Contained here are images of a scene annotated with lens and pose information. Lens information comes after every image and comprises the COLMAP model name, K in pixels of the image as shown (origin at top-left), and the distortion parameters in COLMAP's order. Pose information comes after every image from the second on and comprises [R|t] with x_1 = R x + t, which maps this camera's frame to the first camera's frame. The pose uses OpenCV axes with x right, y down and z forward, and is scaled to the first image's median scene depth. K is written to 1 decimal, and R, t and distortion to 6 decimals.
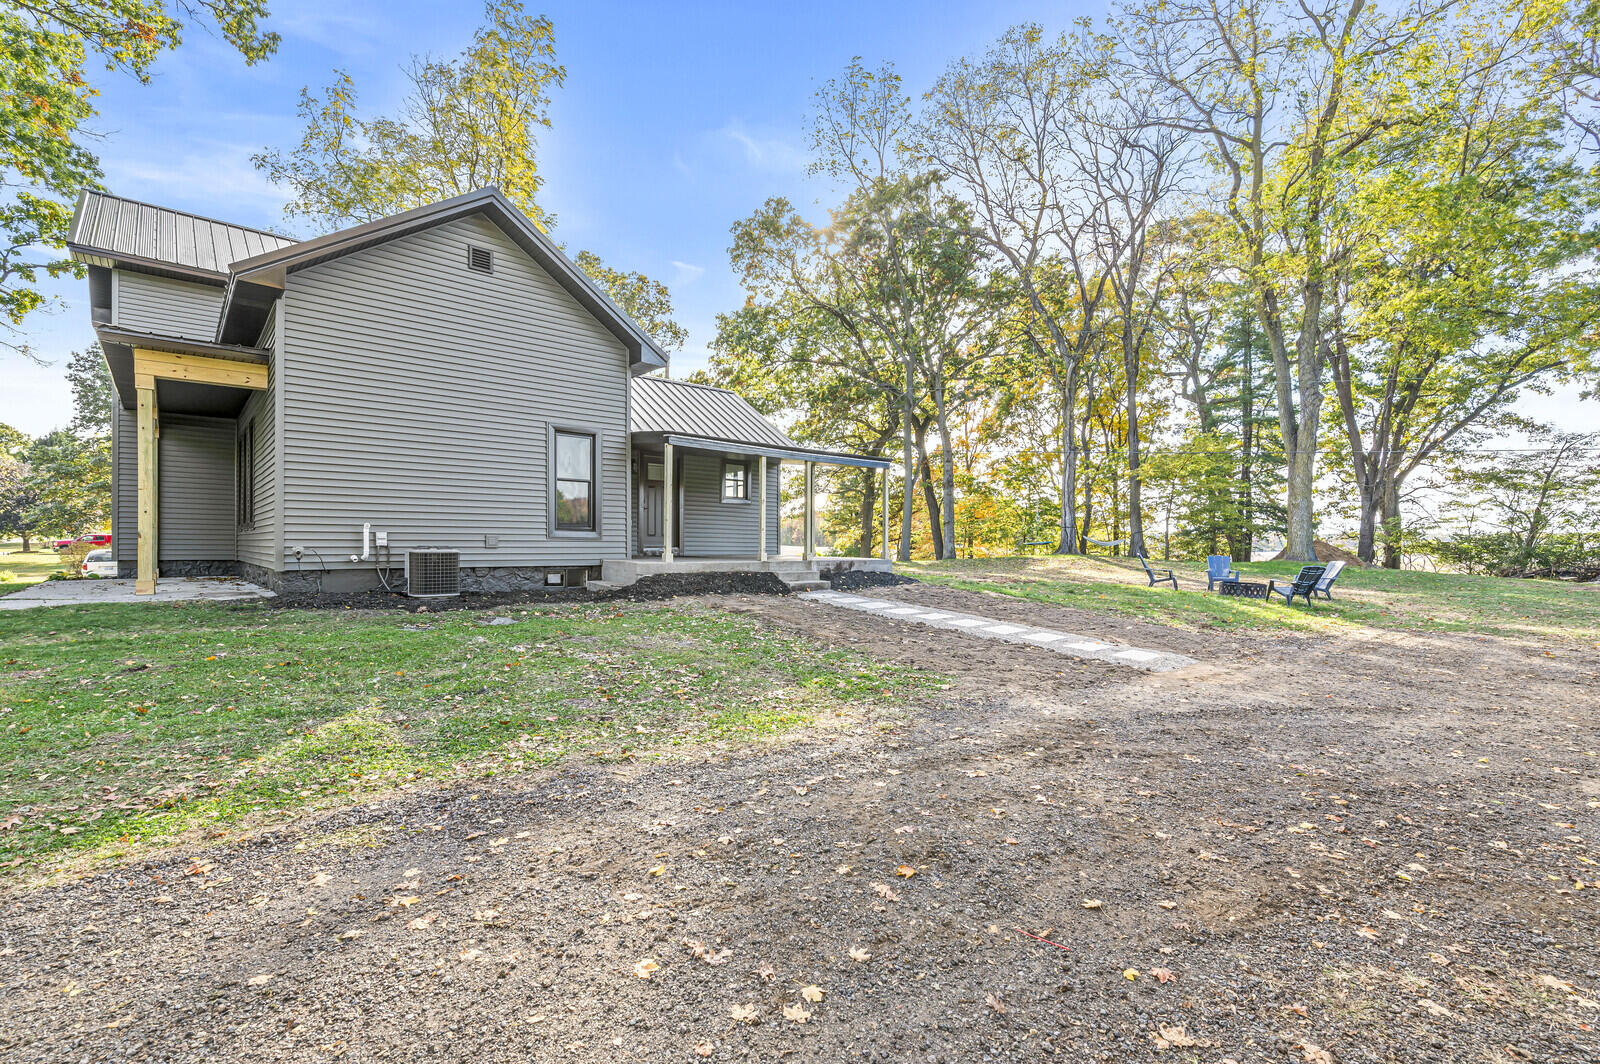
lens RADIAL K [[701.1, 0, 817.7], [0, 701.1, 543.2], [0, 0, 1]] dist [0.009208, -0.001798]
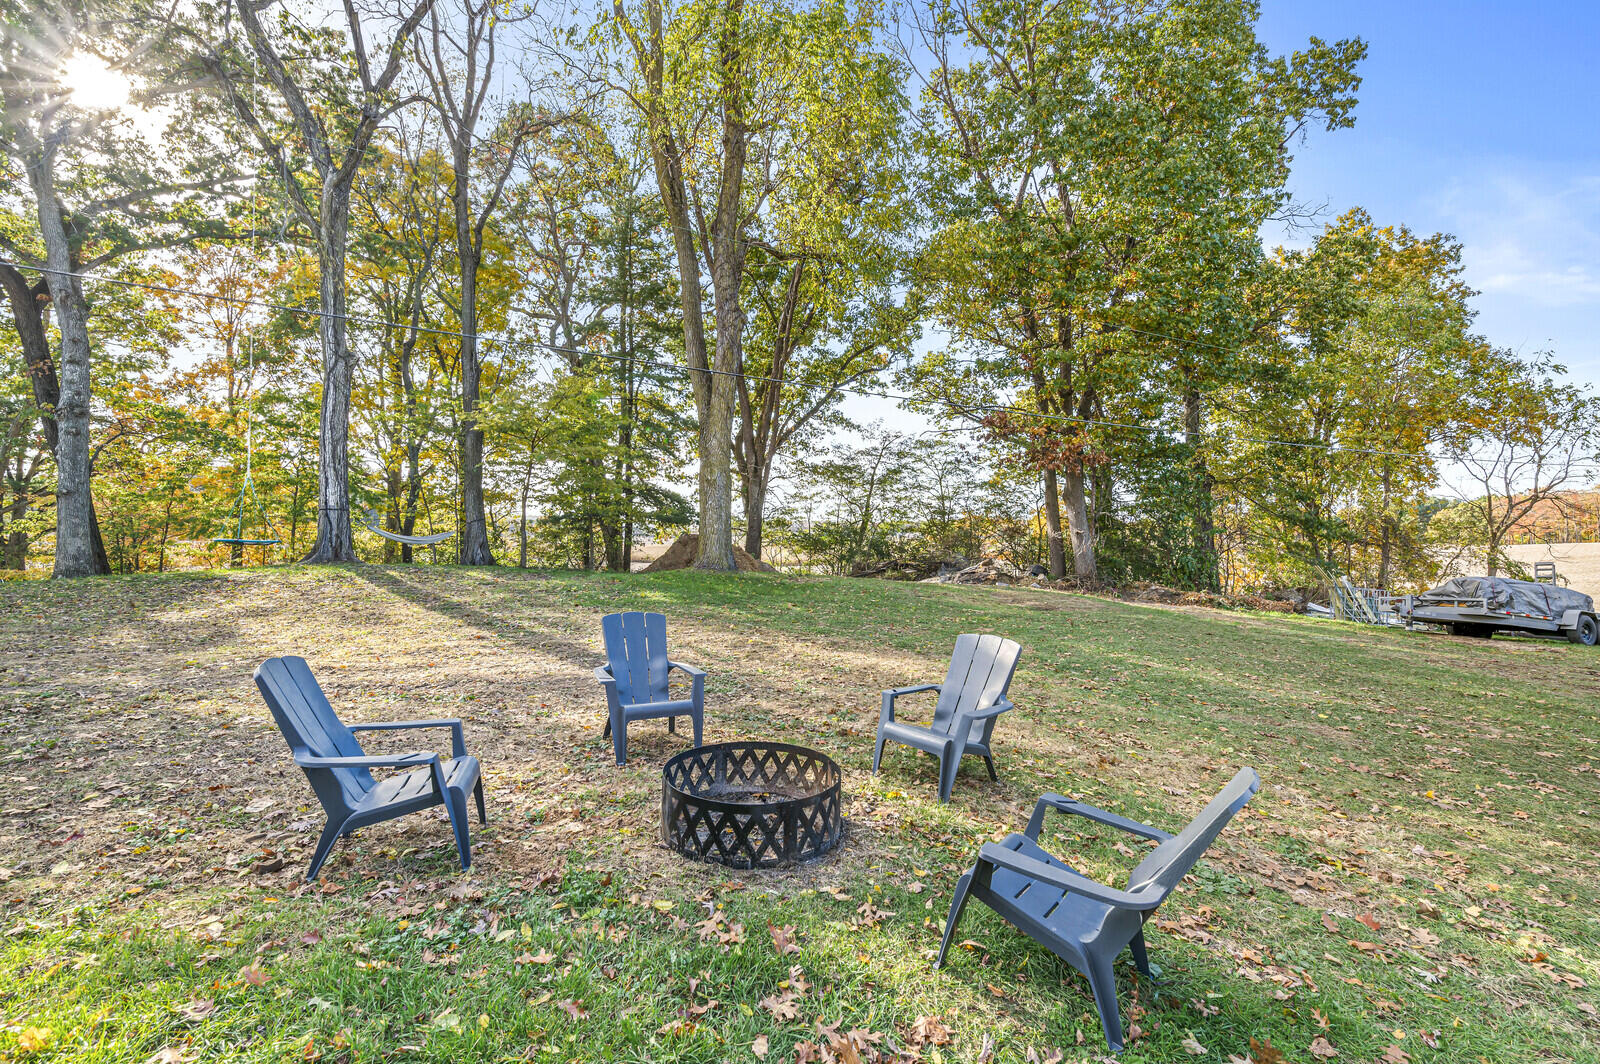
lens RADIAL K [[701.1, 0, 810.4], [0, 701.1, 522.1], [0, 0, 1]] dist [0.009208, -0.001798]
pose [[0.675041, 0.009049, 0.737725, 0.163909], [-0.003327, 0.999952, -0.009221, -0.006957], [-0.737773, 0.003770, 0.675039, 0.305275]]
